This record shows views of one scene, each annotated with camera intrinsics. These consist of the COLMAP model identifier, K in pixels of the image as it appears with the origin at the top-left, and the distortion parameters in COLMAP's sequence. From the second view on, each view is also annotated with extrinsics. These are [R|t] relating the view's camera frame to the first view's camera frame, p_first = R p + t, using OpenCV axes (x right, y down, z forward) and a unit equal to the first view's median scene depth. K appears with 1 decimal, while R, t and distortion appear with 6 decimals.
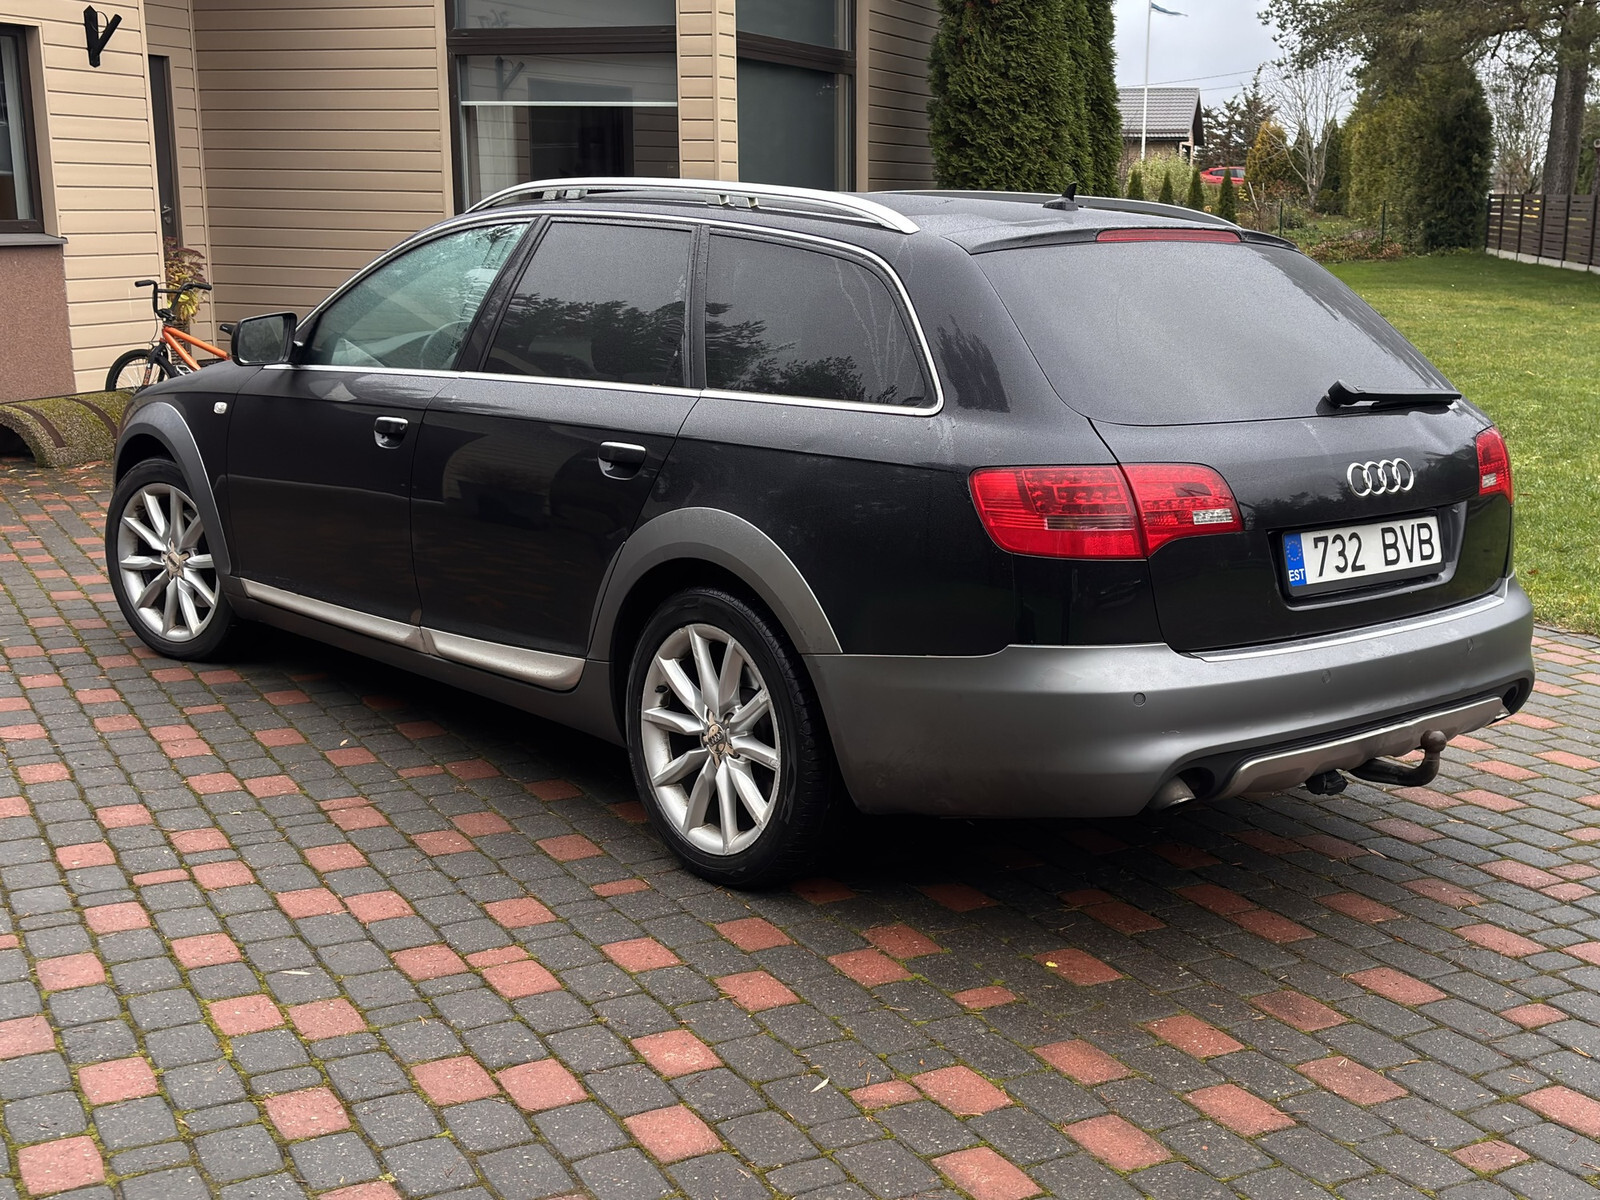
lens RADIAL K [[1947.0, 0, 800.0], [0, 1947.0, 600.0], [0, 0, 1]] dist [0.012455, -0.026123]
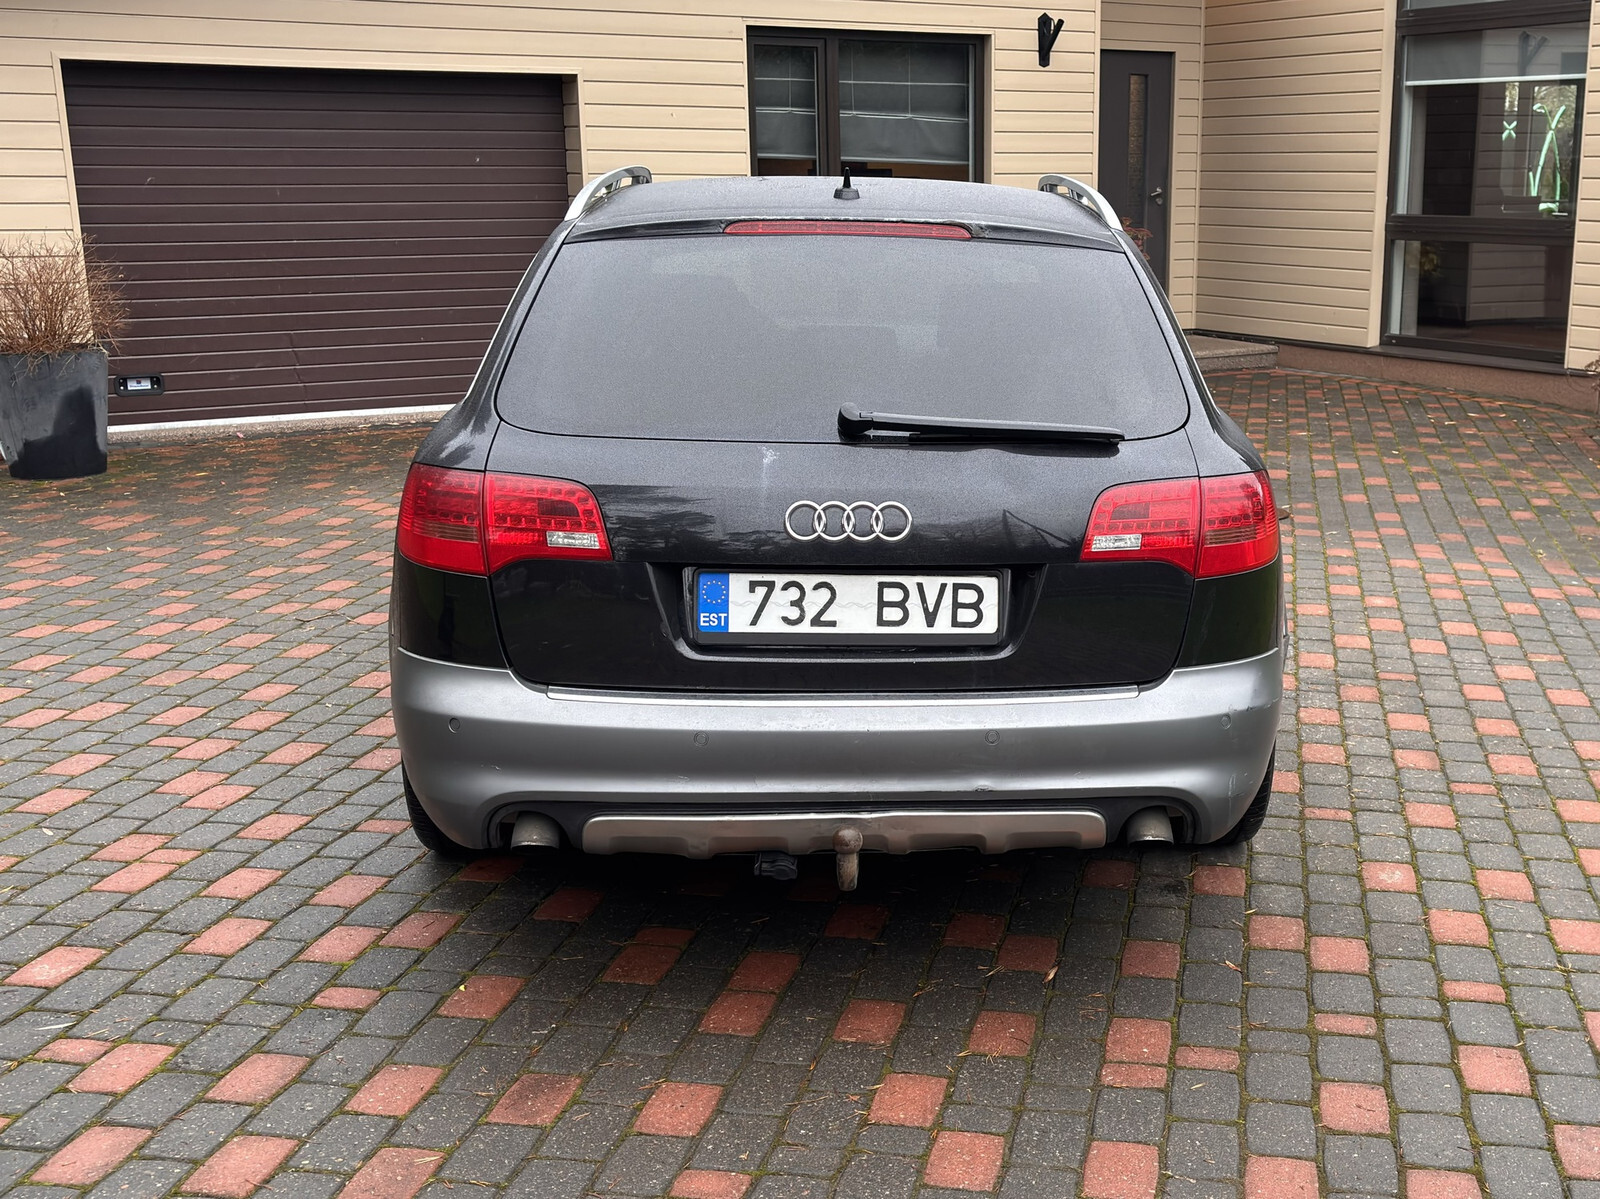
lens RADIAL K [[1793.0, 0, 803.6], [0, 1793.0, 507.6], [0, 0, 1]] dist [0.064341, -0.042680]
pose [[0.796533, 0.102250, -0.595887, 0.724790], [-0.115061, 0.993219, 0.016625, -0.076968], [0.593546, 0.055321, 0.802896, 0.348426]]
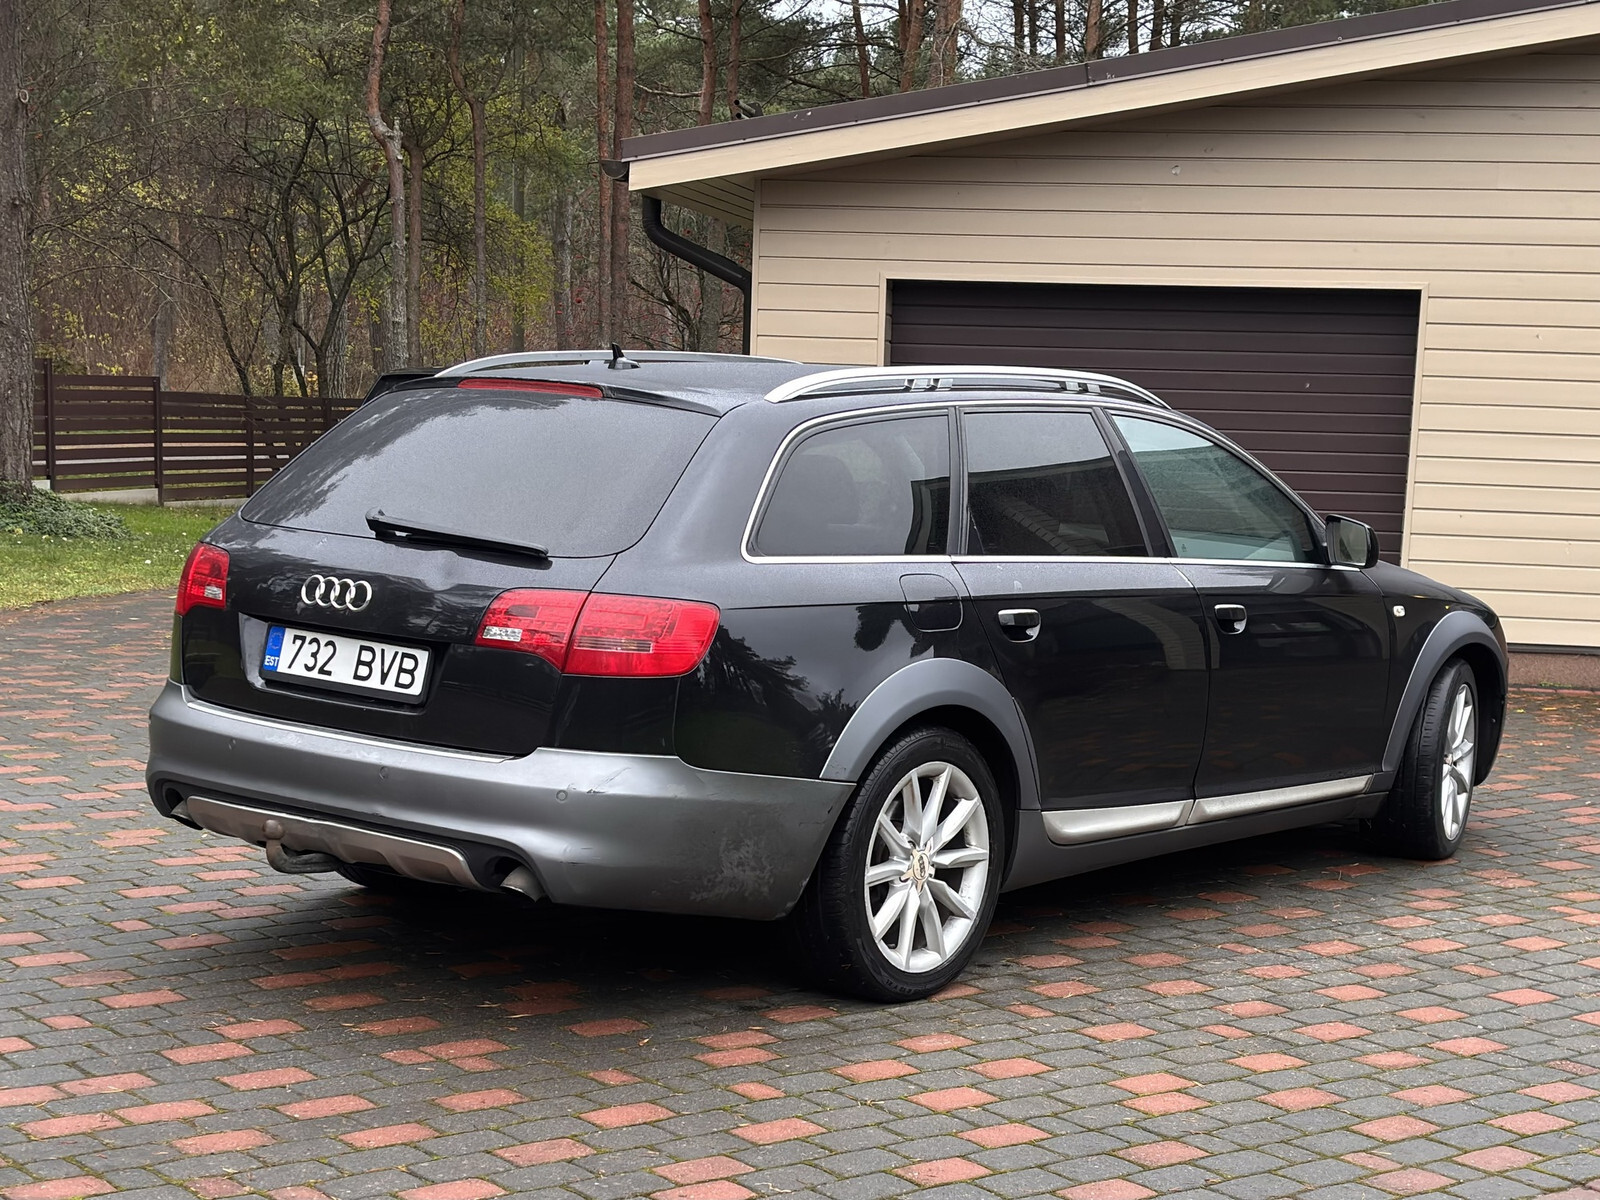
lens RADIAL K [[2293.9, 0, 800.0], [0, 2293.9, 600.0], [0, 0, 1]] dist [0.096882, -0.060701]
pose [[0.236829, 0.084222, -0.967894, 1.576219], [-0.230595, 0.972641, 0.028212, -0.151864], [0.943789, 0.216510, 0.249771, 0.894152]]
